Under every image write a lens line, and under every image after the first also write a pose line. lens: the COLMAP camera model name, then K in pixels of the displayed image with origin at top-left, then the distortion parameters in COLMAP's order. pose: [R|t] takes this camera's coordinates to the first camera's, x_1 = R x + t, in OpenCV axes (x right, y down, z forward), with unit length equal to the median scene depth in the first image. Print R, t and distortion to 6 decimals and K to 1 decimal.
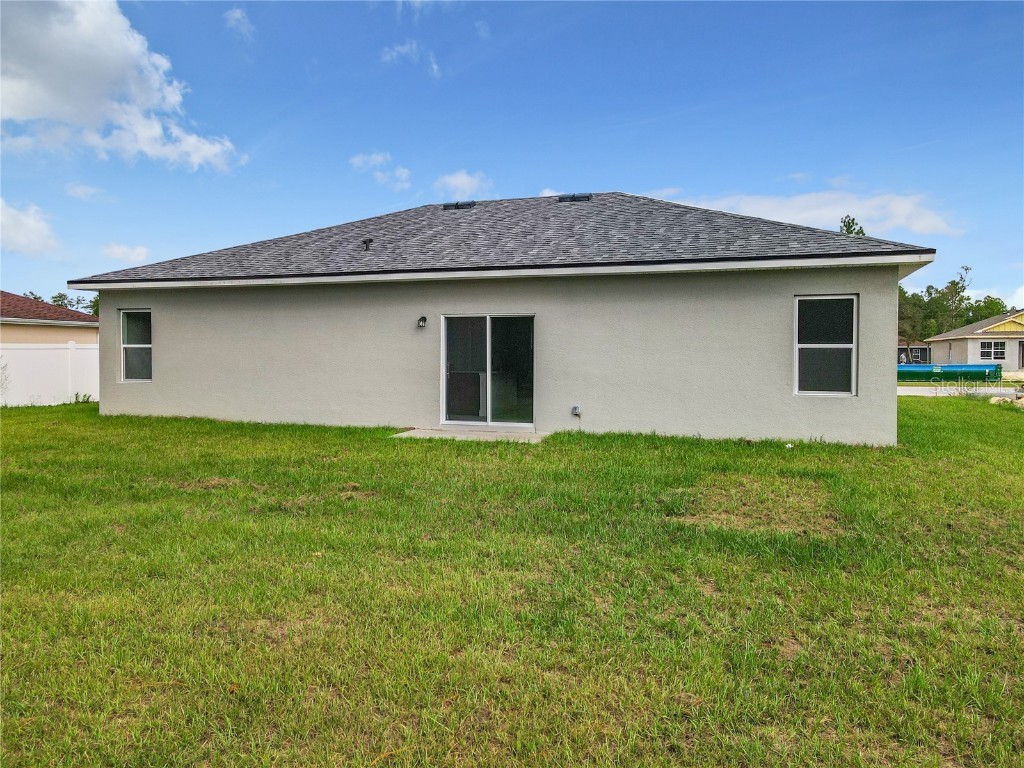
lens RADIAL K [[687.5, 0, 512.4], [0, 687.5, 361.9], [0, 0, 1]] dist [0.002802, 0.001146]
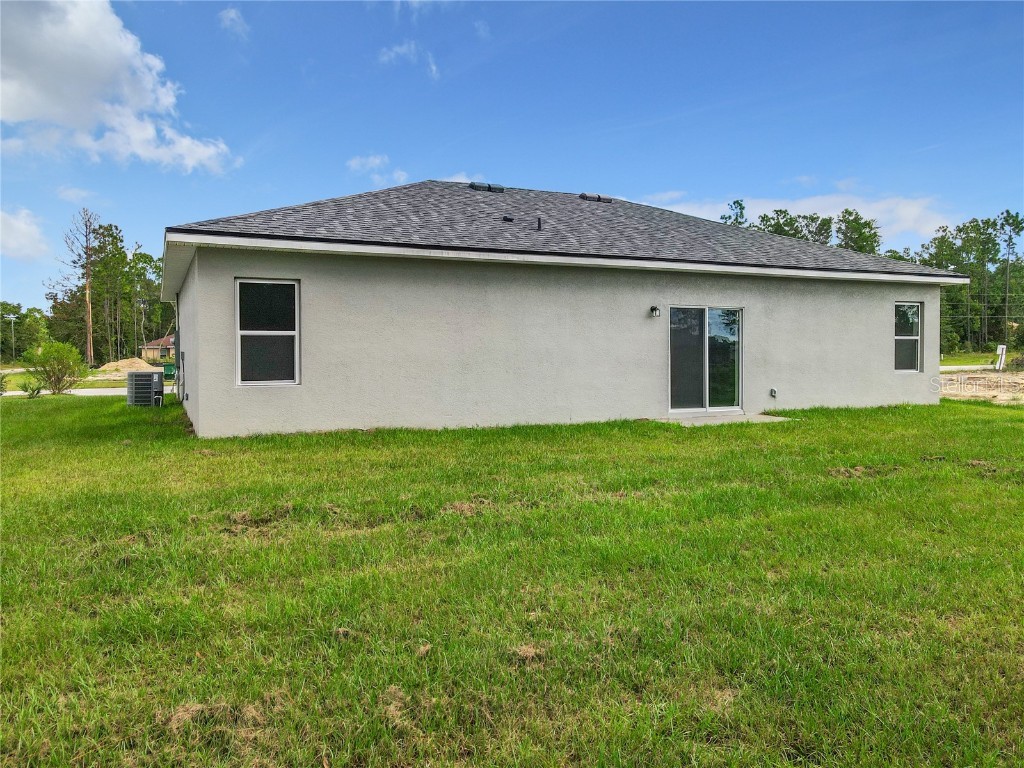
lens RADIAL K [[782.4, 0, 443.4], [0, 782.4, 382.6], [0, 0, 1]] dist [0.025446, -0.000455]
pose [[0.736656, -0.035958, 0.675311, -1.126061], [0.007850, 0.998973, 0.044629, -0.008684], [-0.676222, -0.027575, 0.736181, 0.365110]]
